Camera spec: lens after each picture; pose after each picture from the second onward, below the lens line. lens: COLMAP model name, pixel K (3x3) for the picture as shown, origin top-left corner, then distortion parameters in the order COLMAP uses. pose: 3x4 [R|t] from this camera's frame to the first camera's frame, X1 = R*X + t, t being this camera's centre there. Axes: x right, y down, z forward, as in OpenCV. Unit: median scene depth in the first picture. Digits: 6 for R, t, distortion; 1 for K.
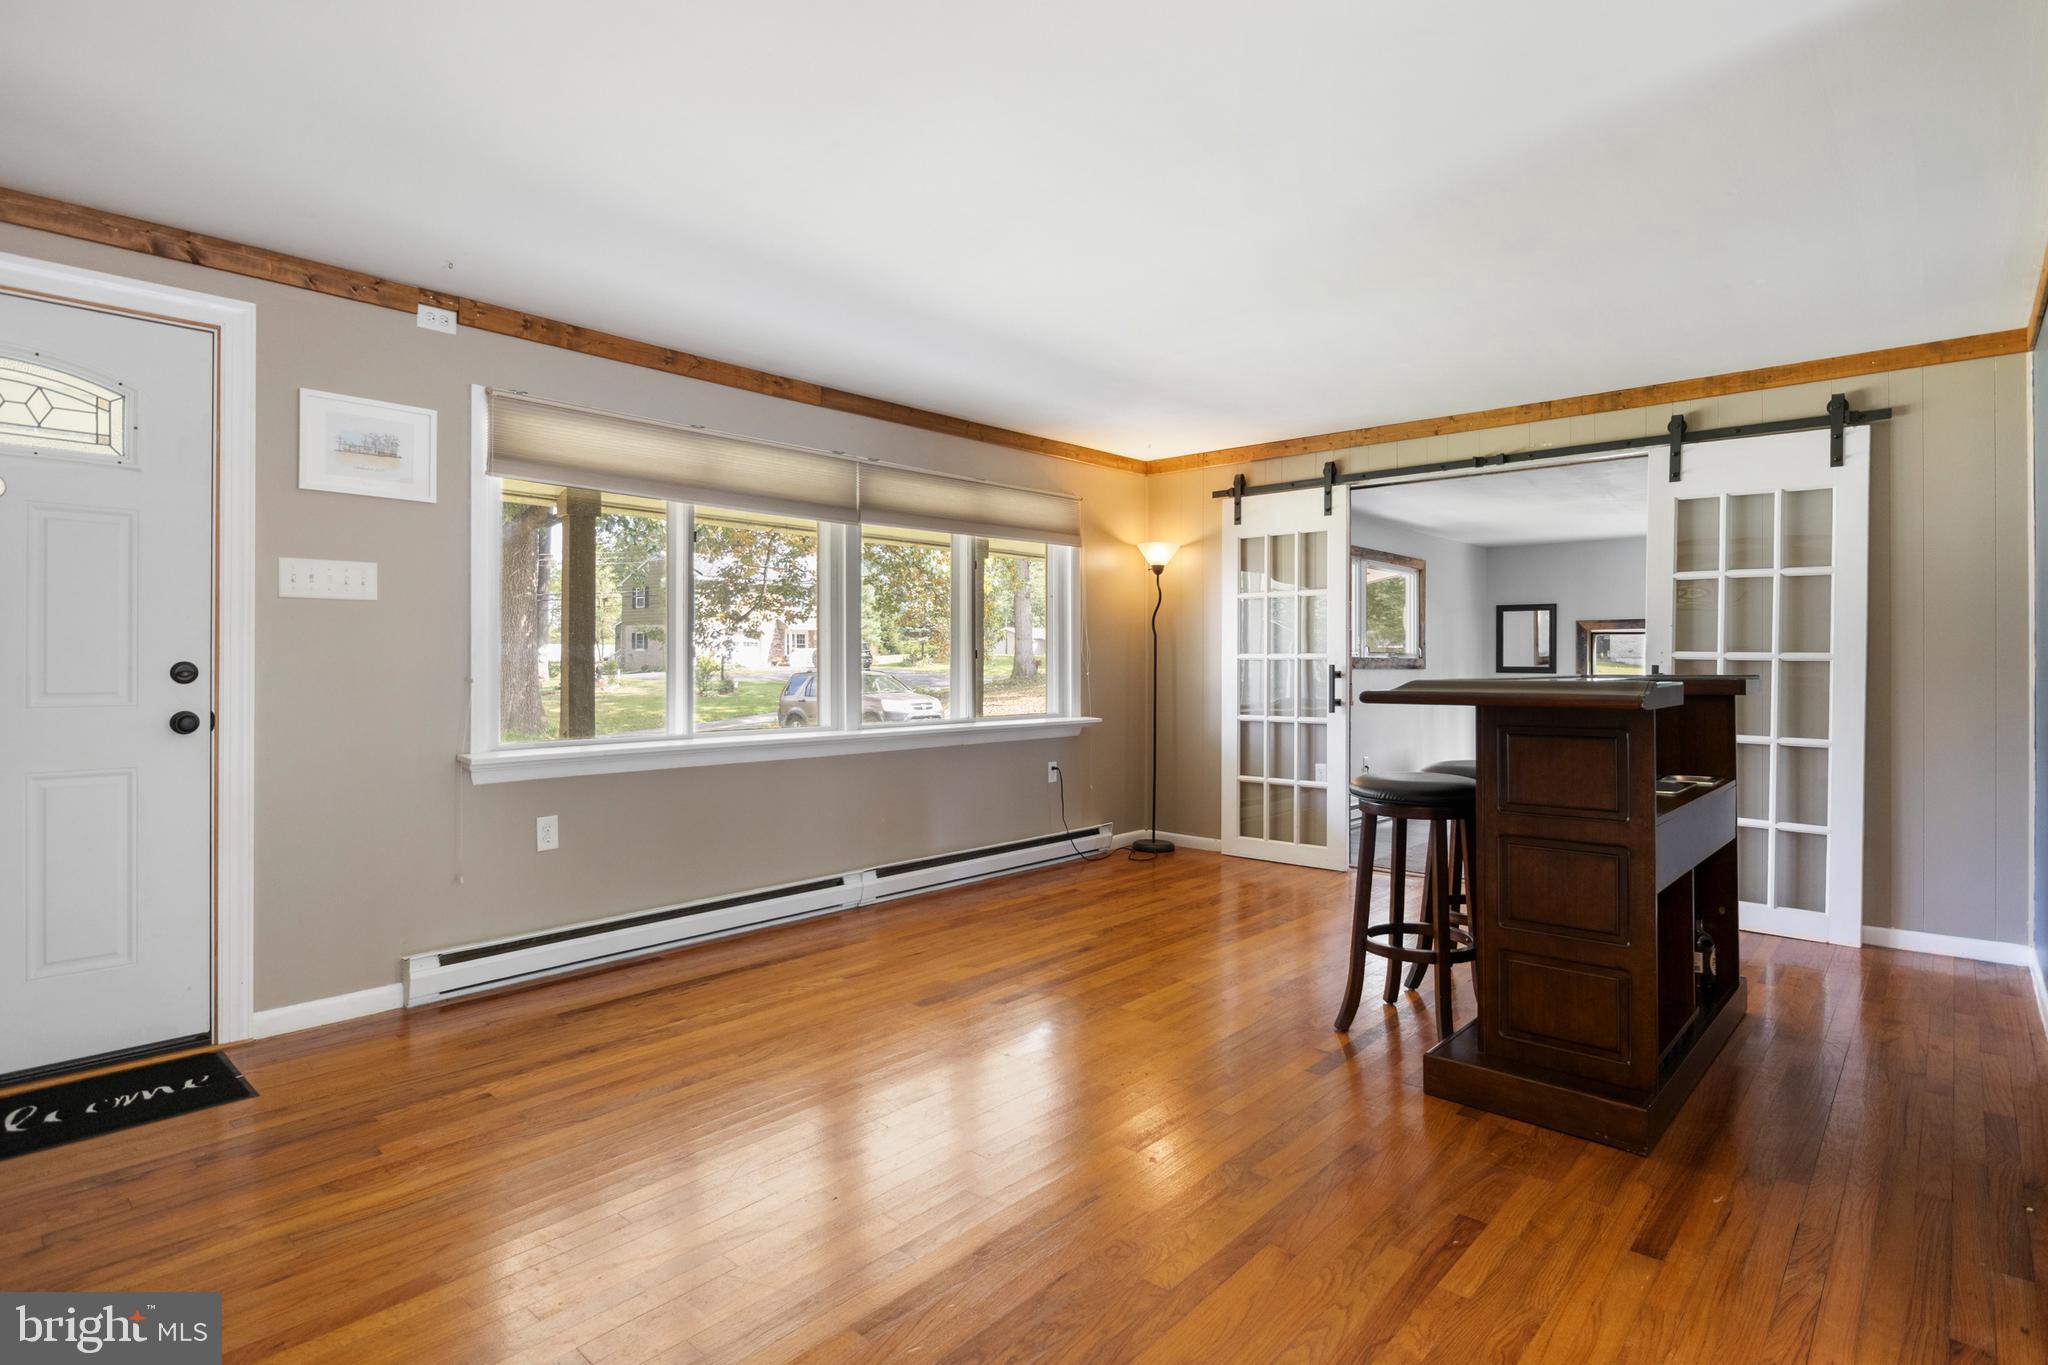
lens RADIAL K [[1032.7, 0, 1038.2], [0, 1032.7, 684.0], [0, 0, 1]] dist [-0.009382, -0.001235]
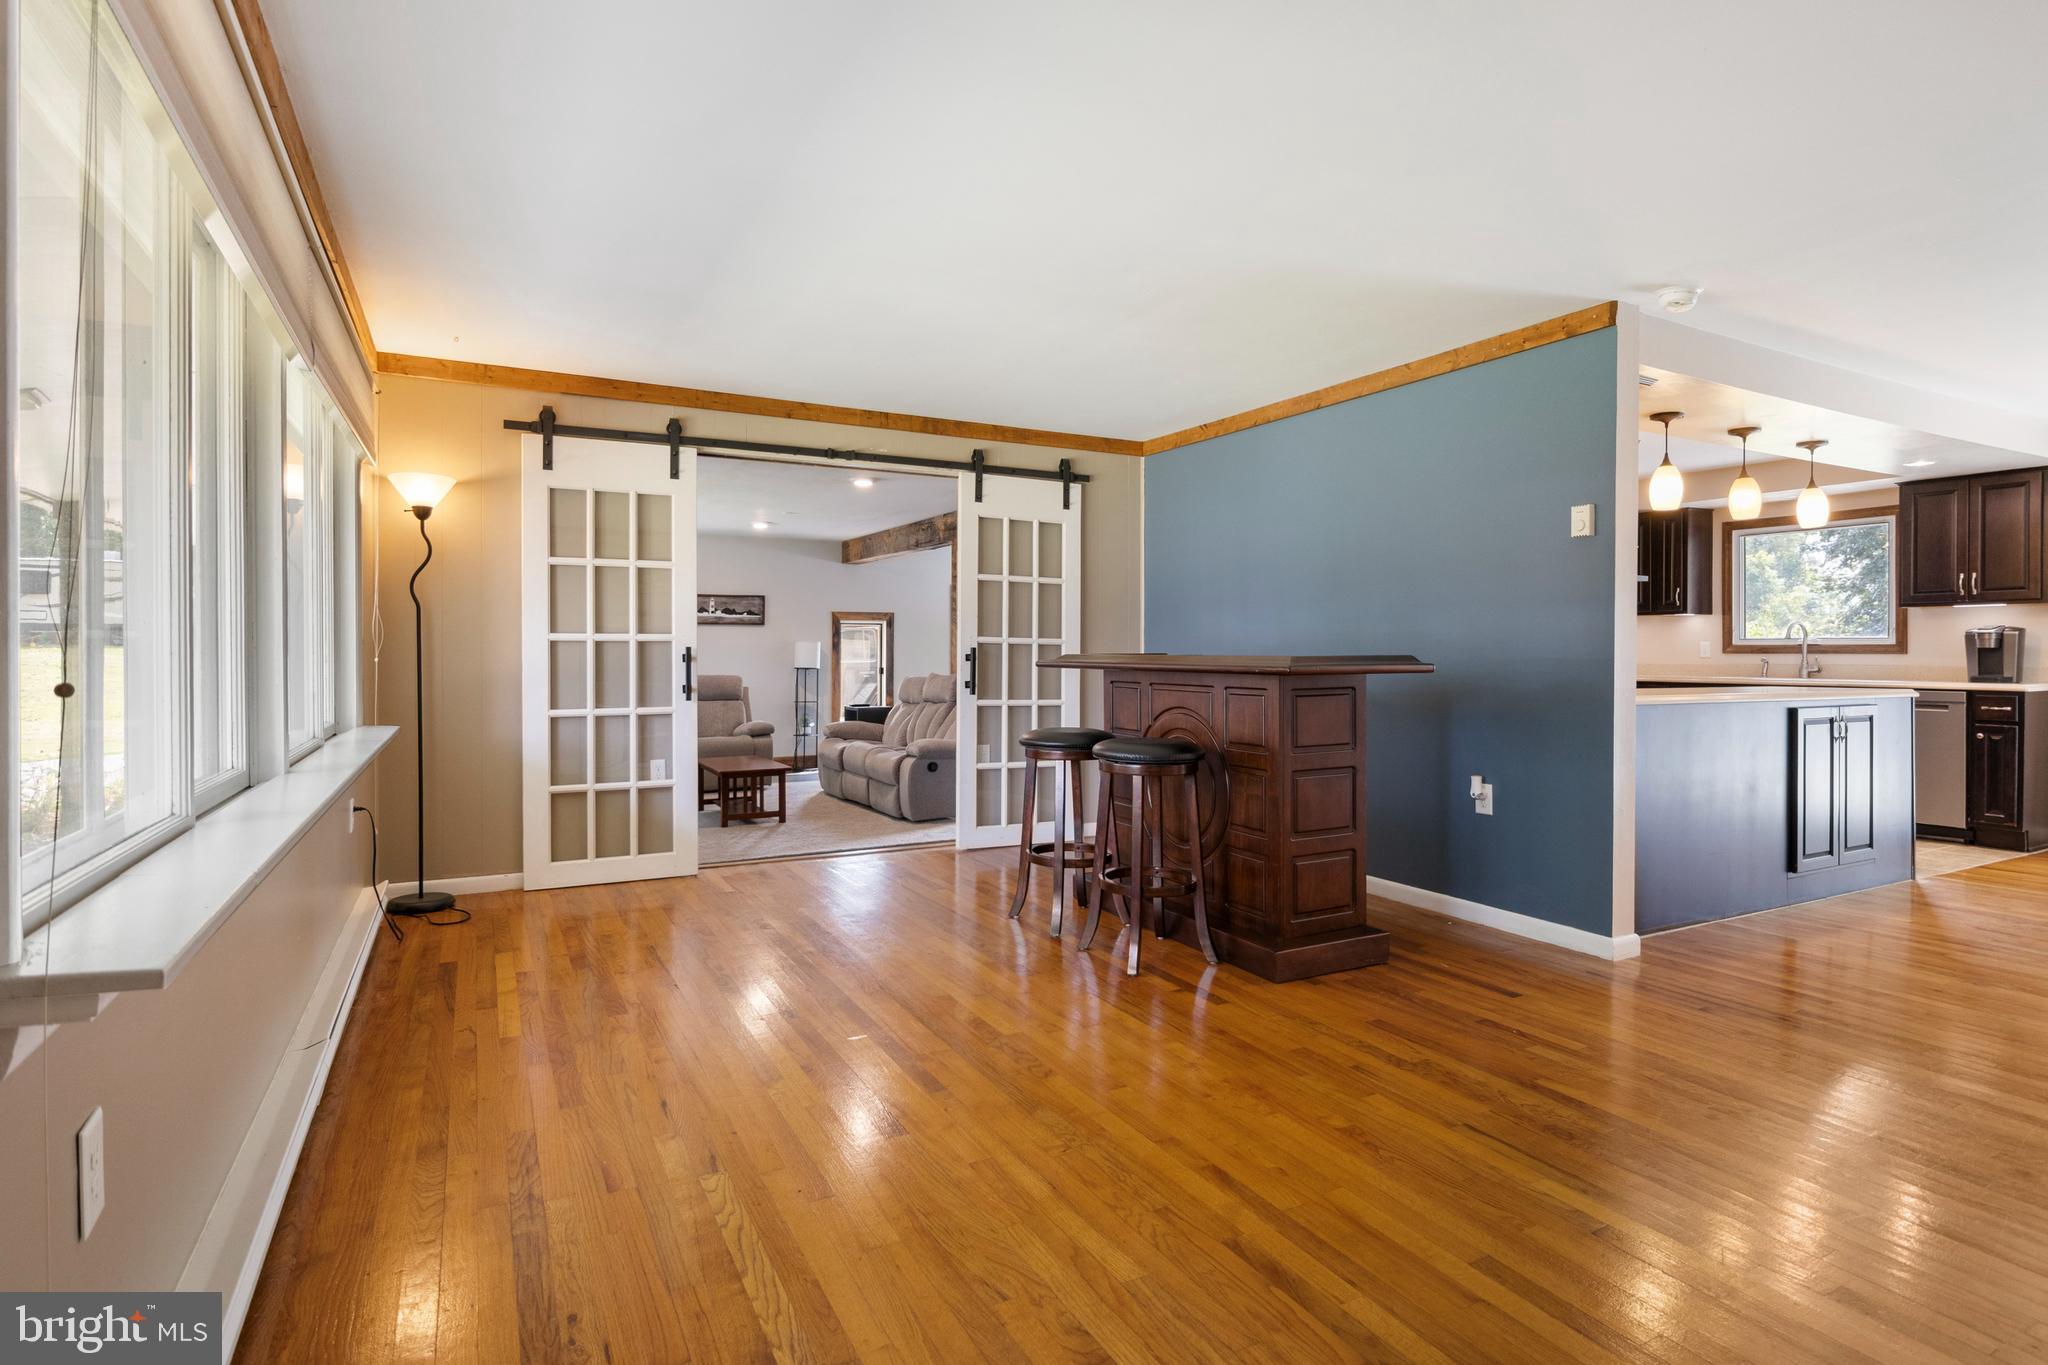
lens RADIAL K [[1032.7, 0, 1023.1], [0, 1032.7, 668.6], [0, 0, 1]] dist [-0.009382, -0.001235]
pose [[0.349190, -0.022613, 0.936779, -0.449457], [0.016258, 0.999704, 0.018072, -0.011152], [-0.936911, 0.008920, 0.349455, 0.408930]]
